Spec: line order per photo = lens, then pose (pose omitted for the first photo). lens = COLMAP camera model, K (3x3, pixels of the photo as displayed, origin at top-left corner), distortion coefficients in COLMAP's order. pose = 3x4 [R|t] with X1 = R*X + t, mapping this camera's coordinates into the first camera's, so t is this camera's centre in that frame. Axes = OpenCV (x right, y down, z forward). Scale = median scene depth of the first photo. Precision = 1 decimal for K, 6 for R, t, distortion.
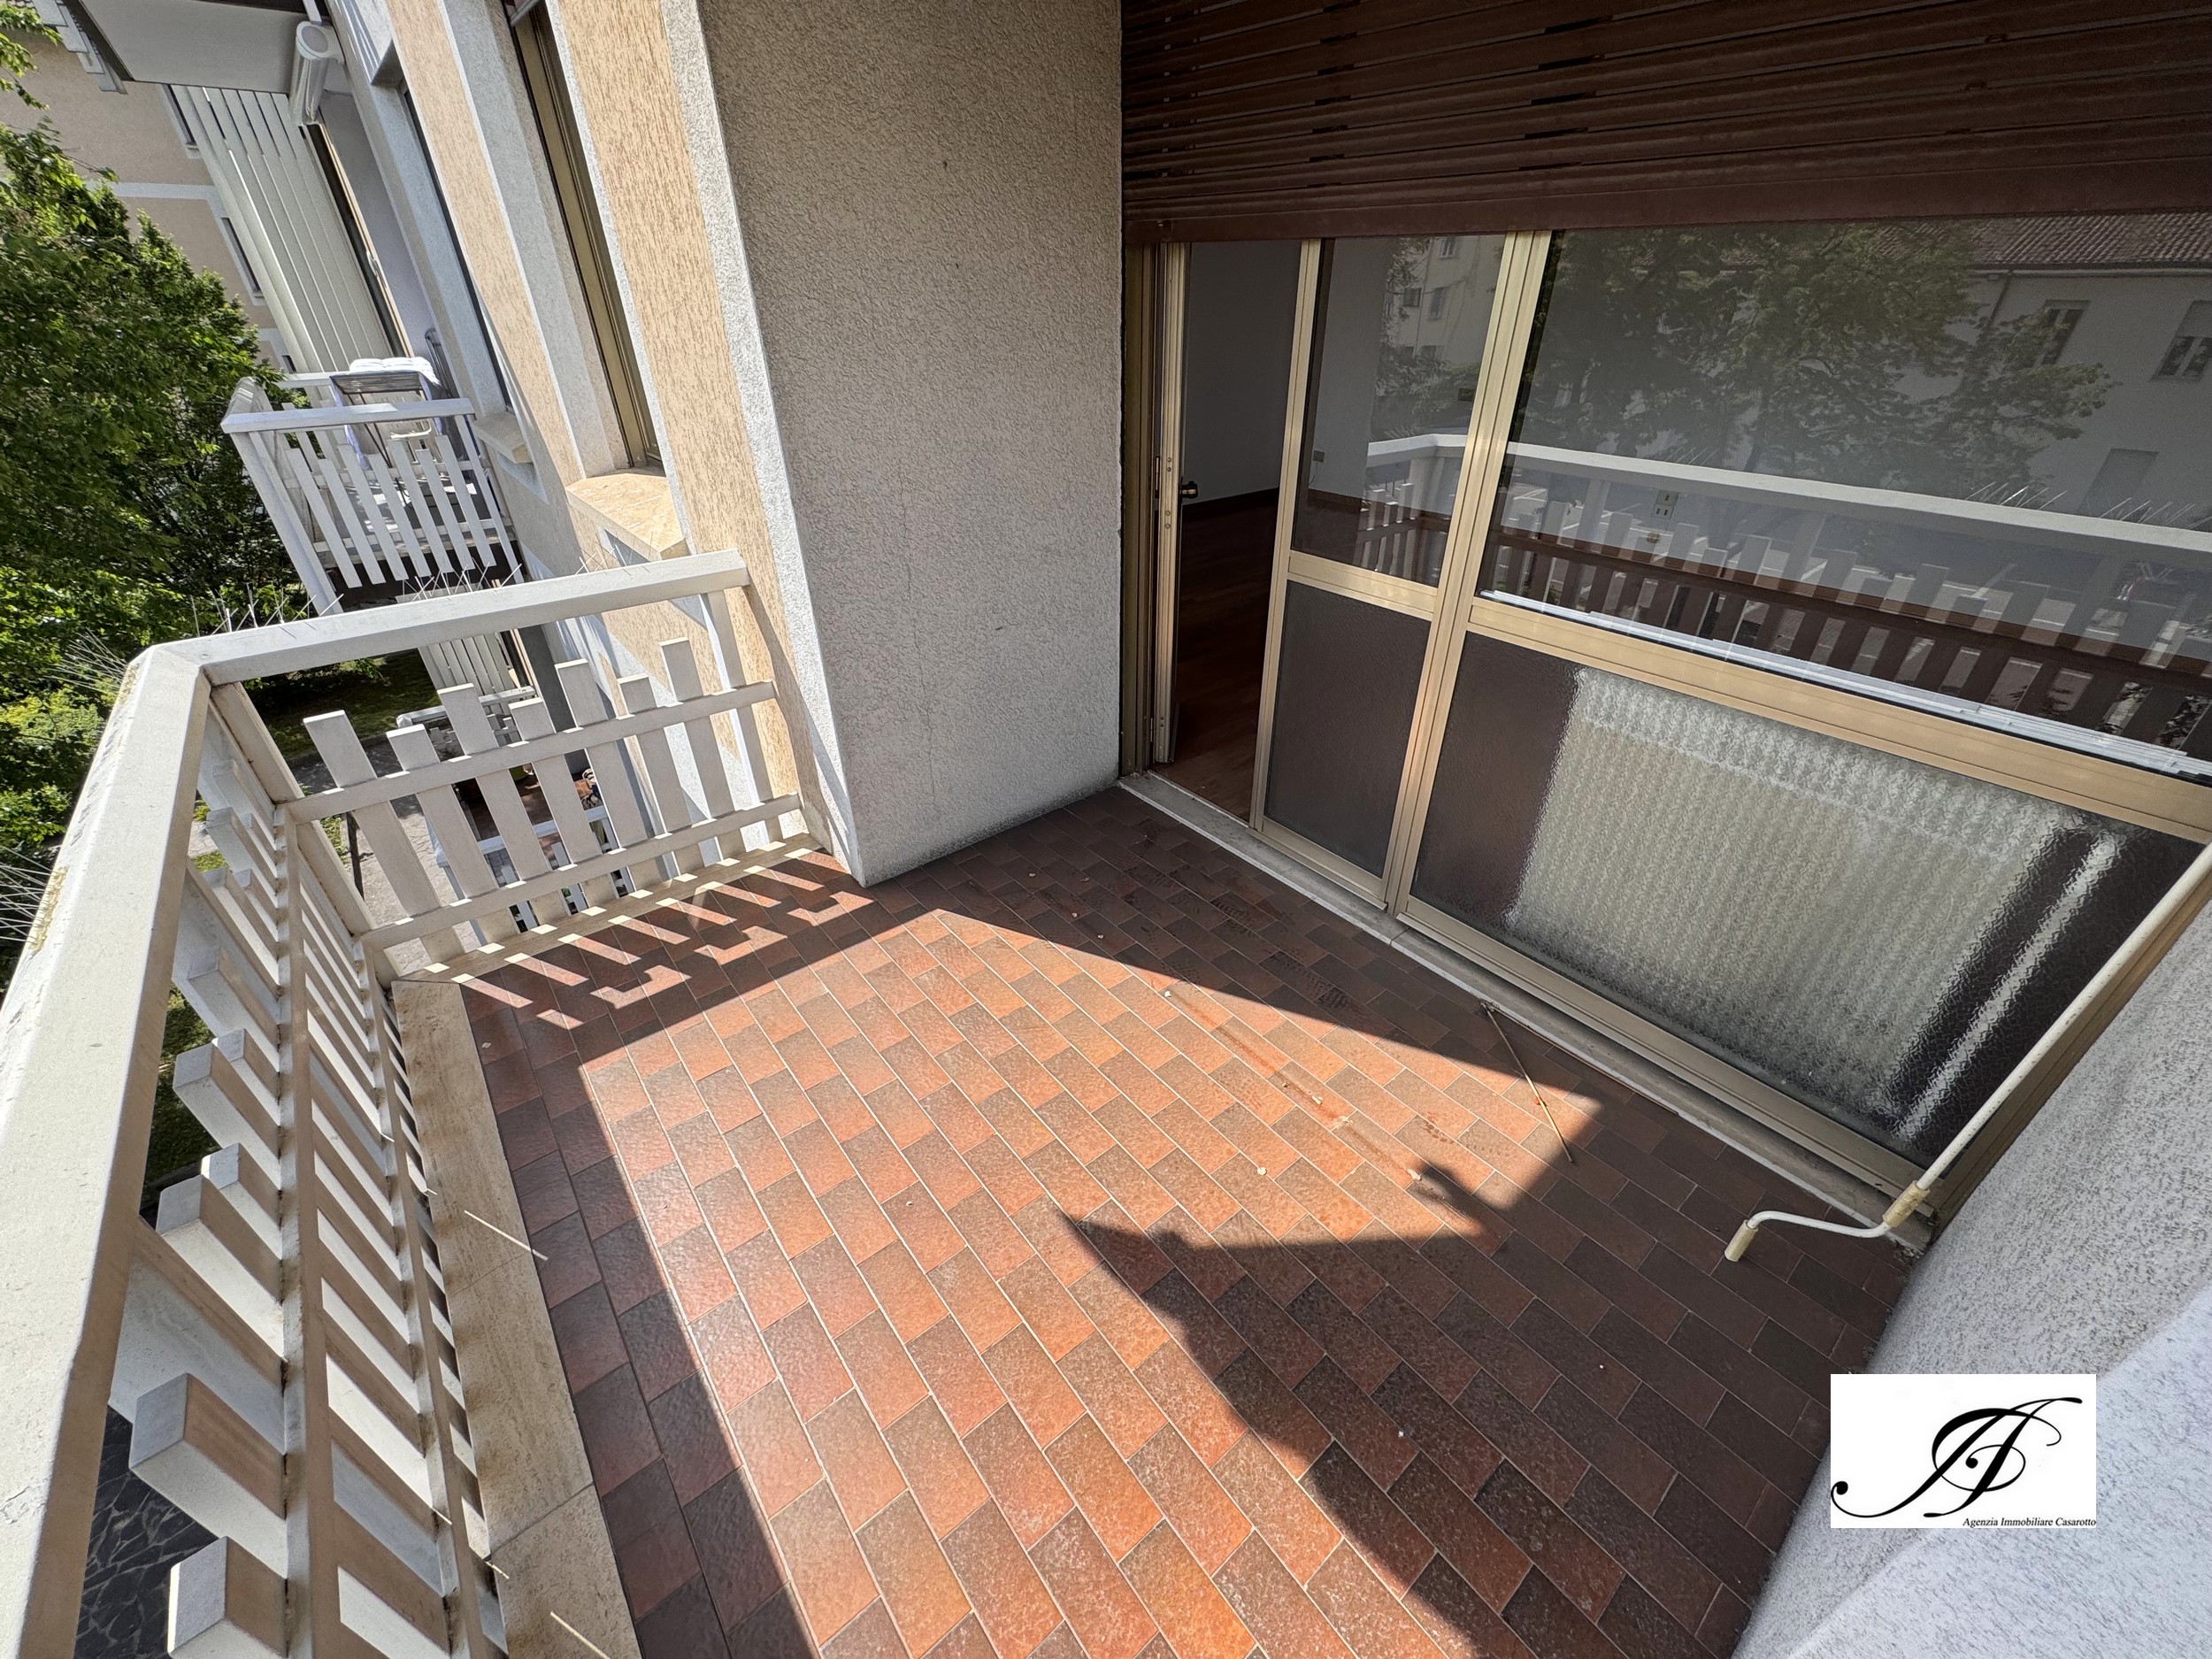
lens RADIAL K [[883.5, 0, 1107.5], [0, 883.5, 827.3], [0, 0, 1]] dist [-0.001085, -0.000011]
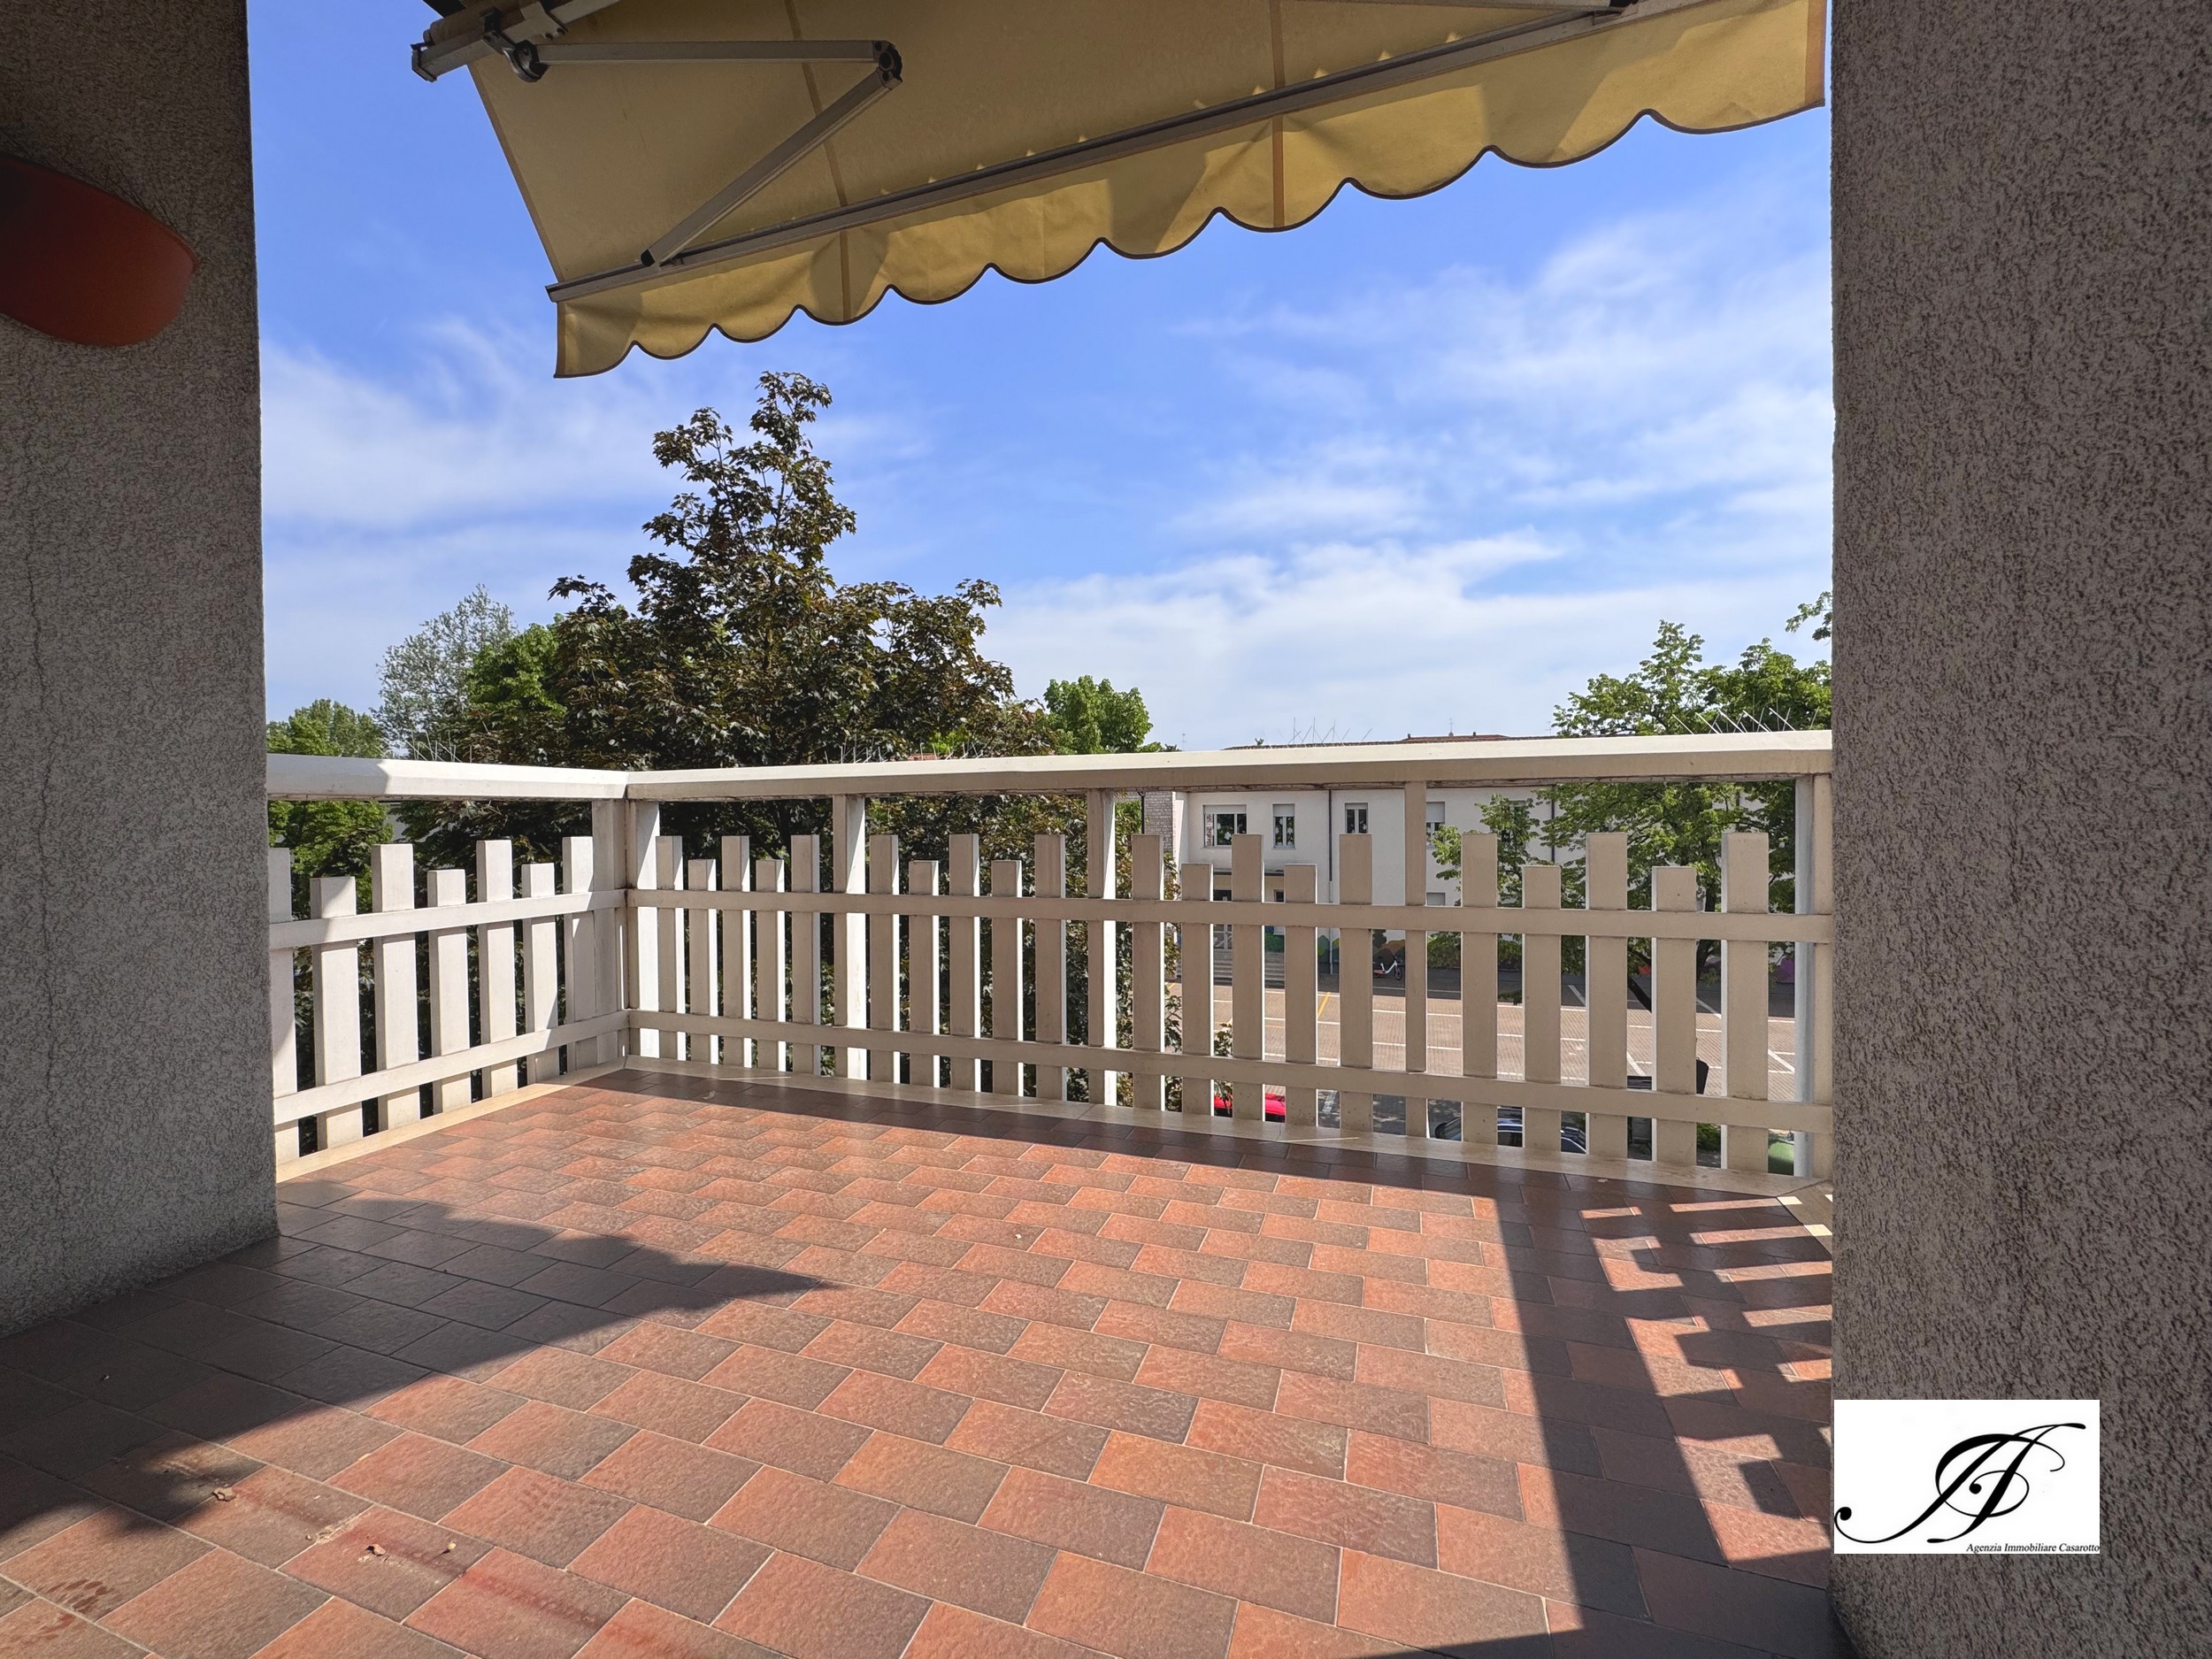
lens RADIAL K [[883.5, 0, 1107.5], [0, 883.5, 827.3], [0, 0, 1]] dist [-0.001085, -0.000011]
pose [[-0.847305, 0.026517, -0.530445, 0.160982], [-0.265163, 0.844248, 0.465762, -0.360809], [0.460177, 0.535297, -0.708304, 1.413766]]
